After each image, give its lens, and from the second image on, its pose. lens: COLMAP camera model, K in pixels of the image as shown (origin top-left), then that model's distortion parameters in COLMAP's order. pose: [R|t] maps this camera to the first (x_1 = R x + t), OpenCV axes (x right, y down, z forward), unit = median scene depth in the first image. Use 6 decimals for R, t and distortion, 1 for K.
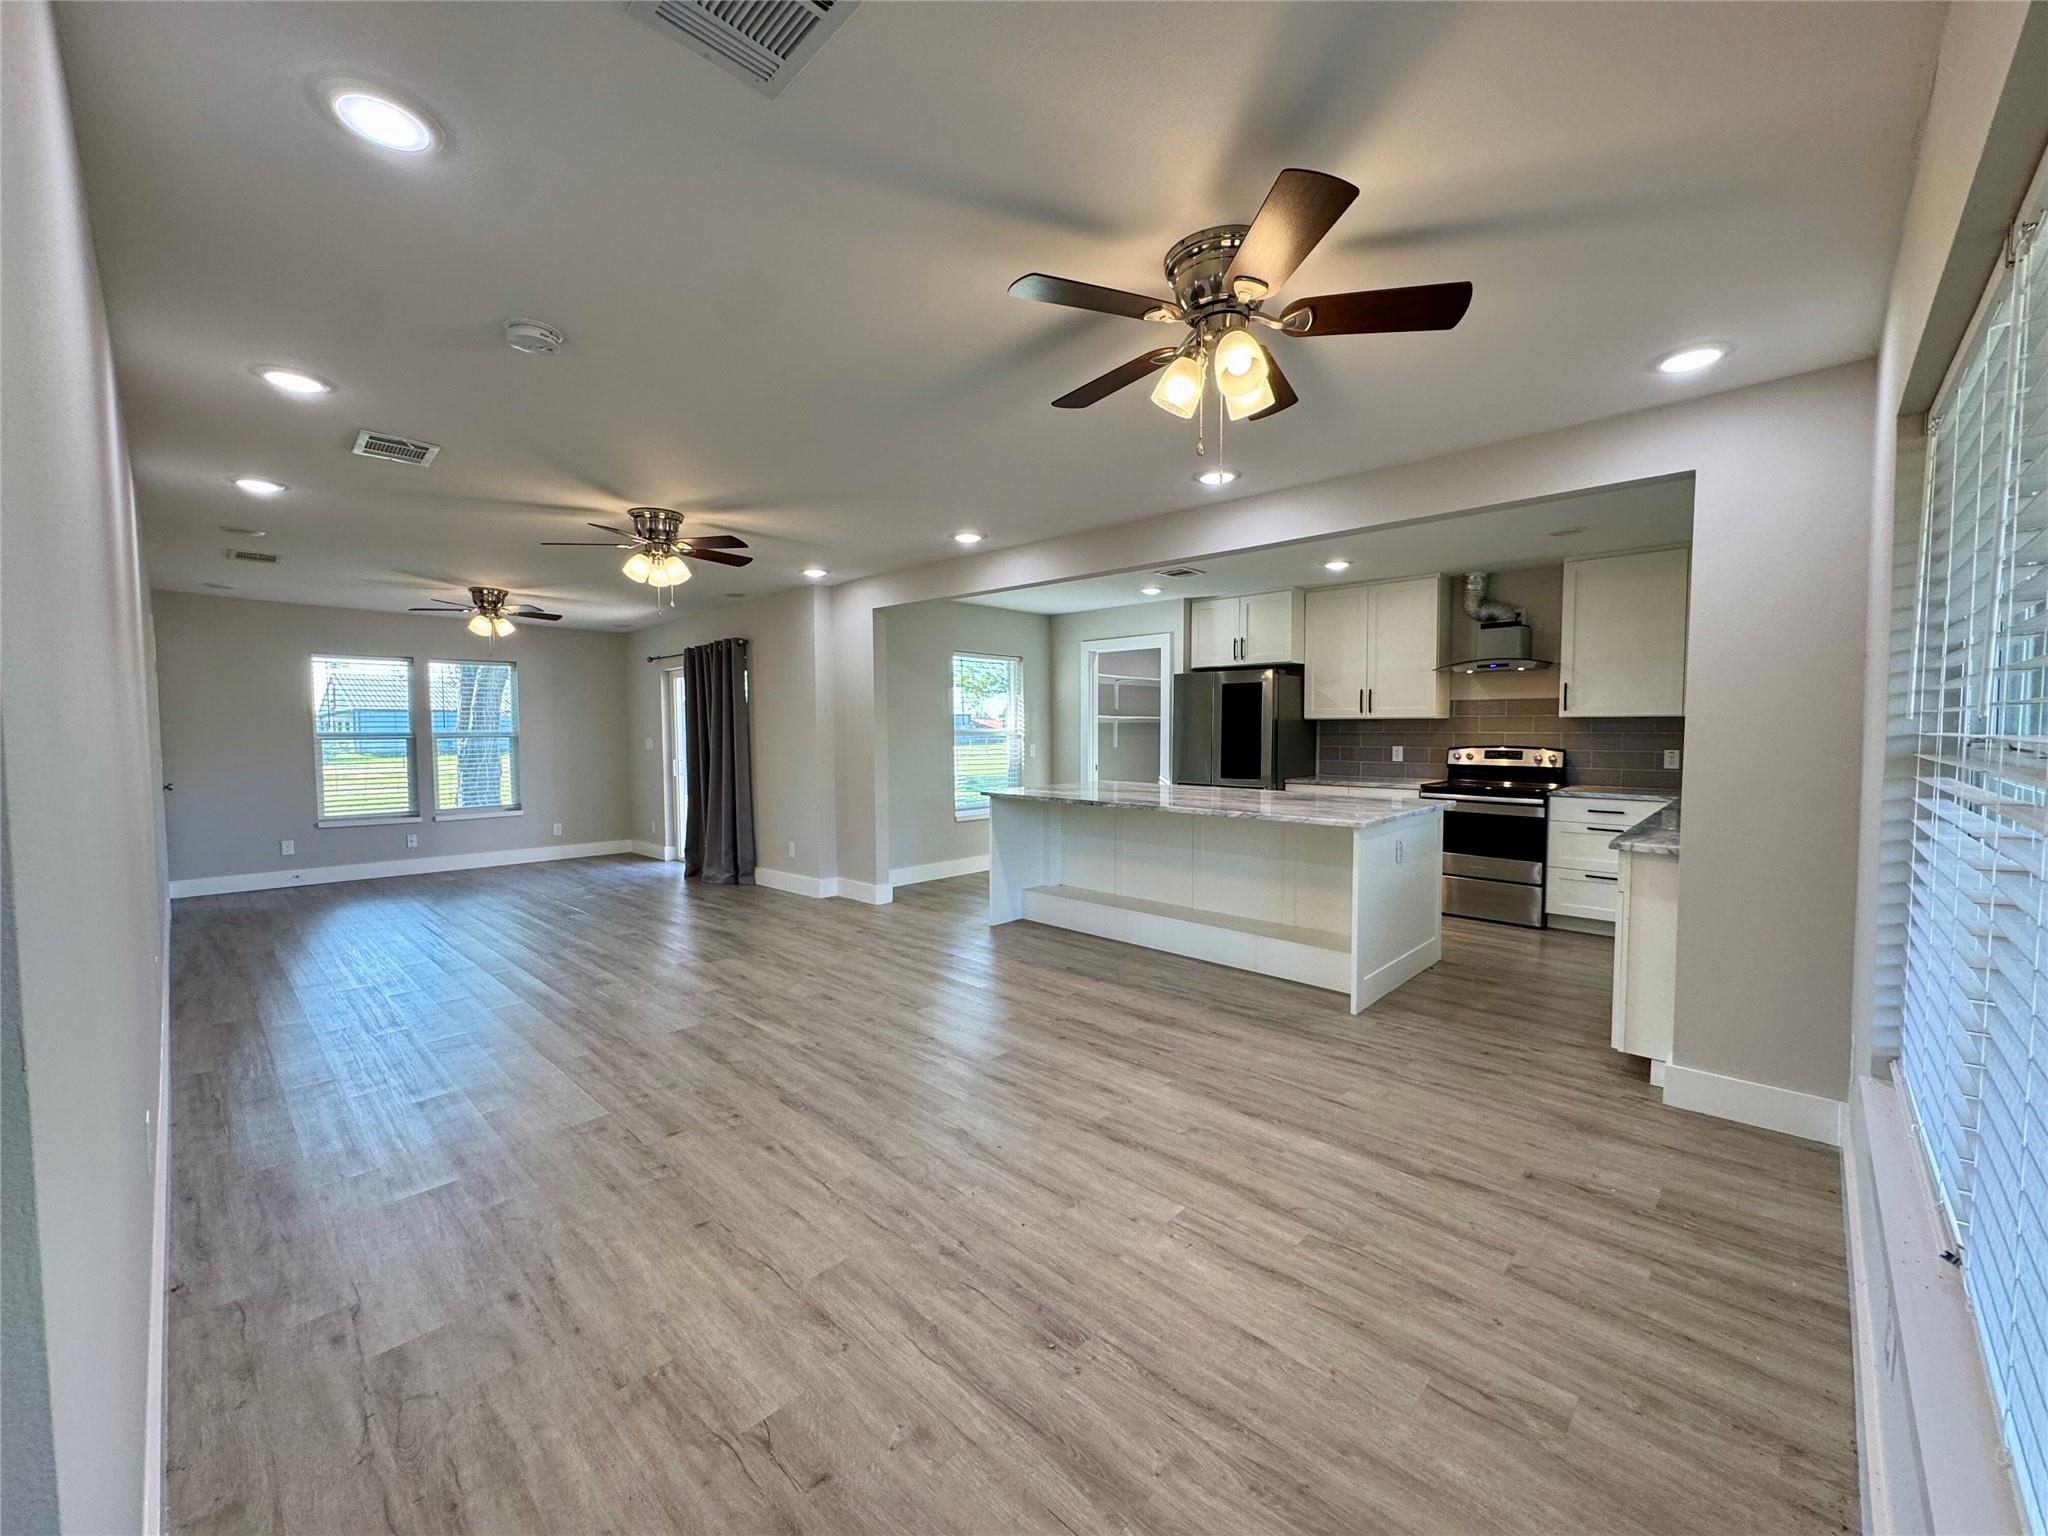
lens RADIAL K [[812.6, 0, 1019.1], [0, 812.6, 768.8], [0, 0, 1]] dist [-0.003747, 0.000523]
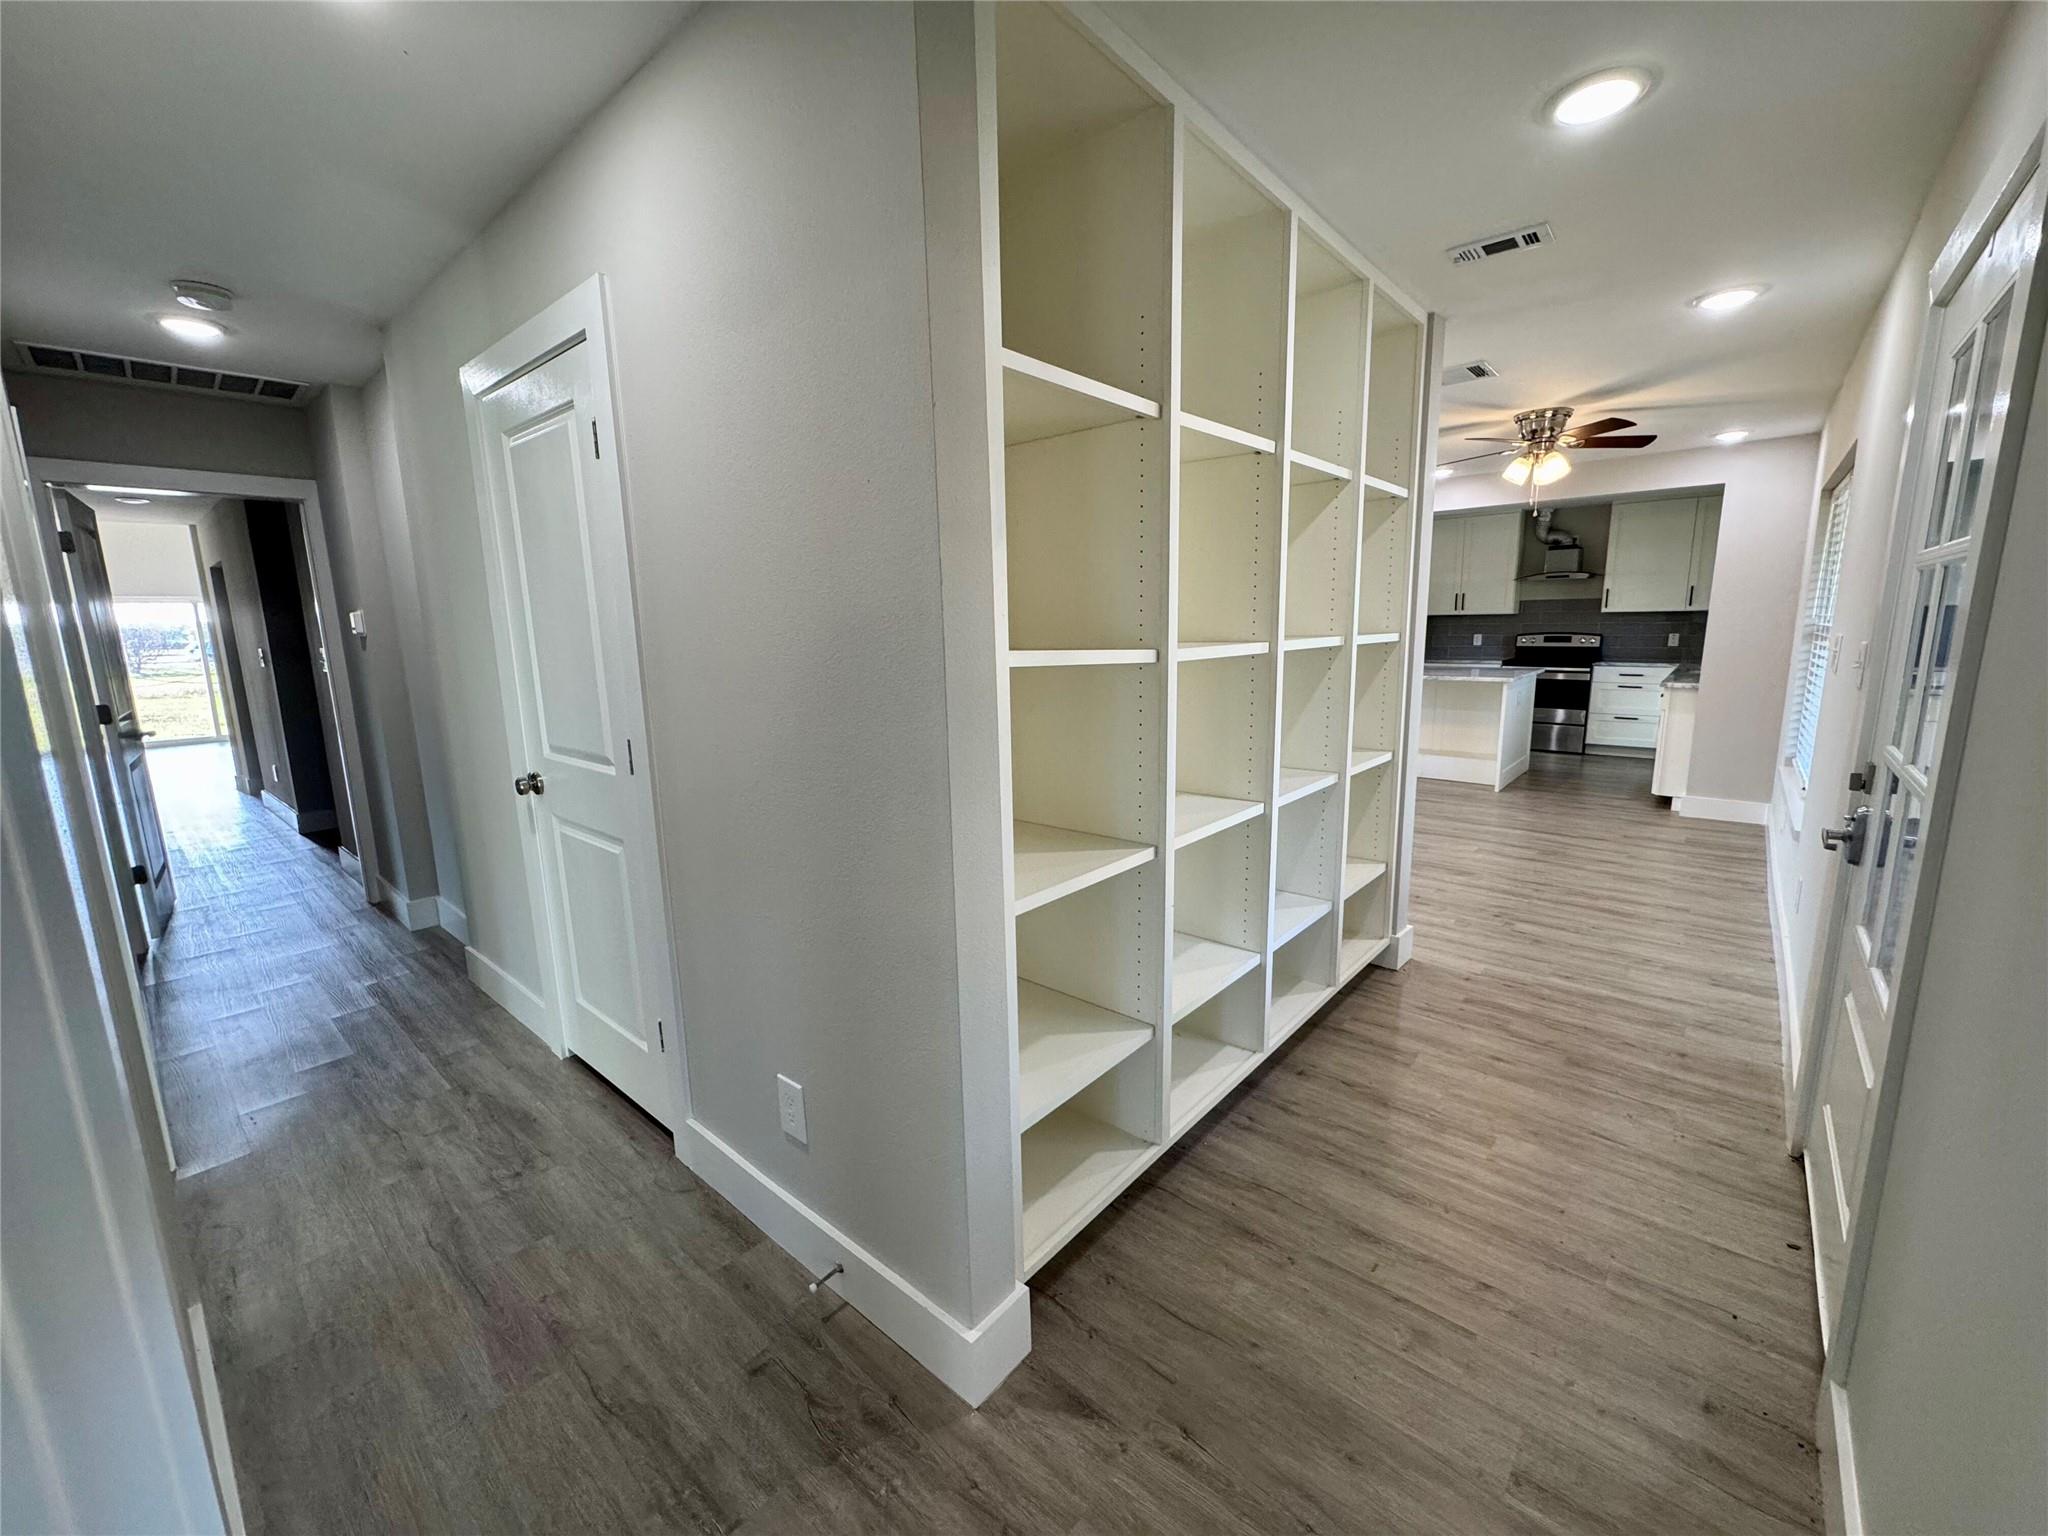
lens RADIAL K [[812.6, 0, 1018.2], [0, 812.6, 768.5], [0, 0, 1]] dist [-0.003747, 0.000523]
pose [[0.998740, -0.025950, 0.042960, -0.456448], [0.020339, 0.991793, 0.126229, 0.010379], [-0.045883, -0.125196, 0.991070, -0.441903]]
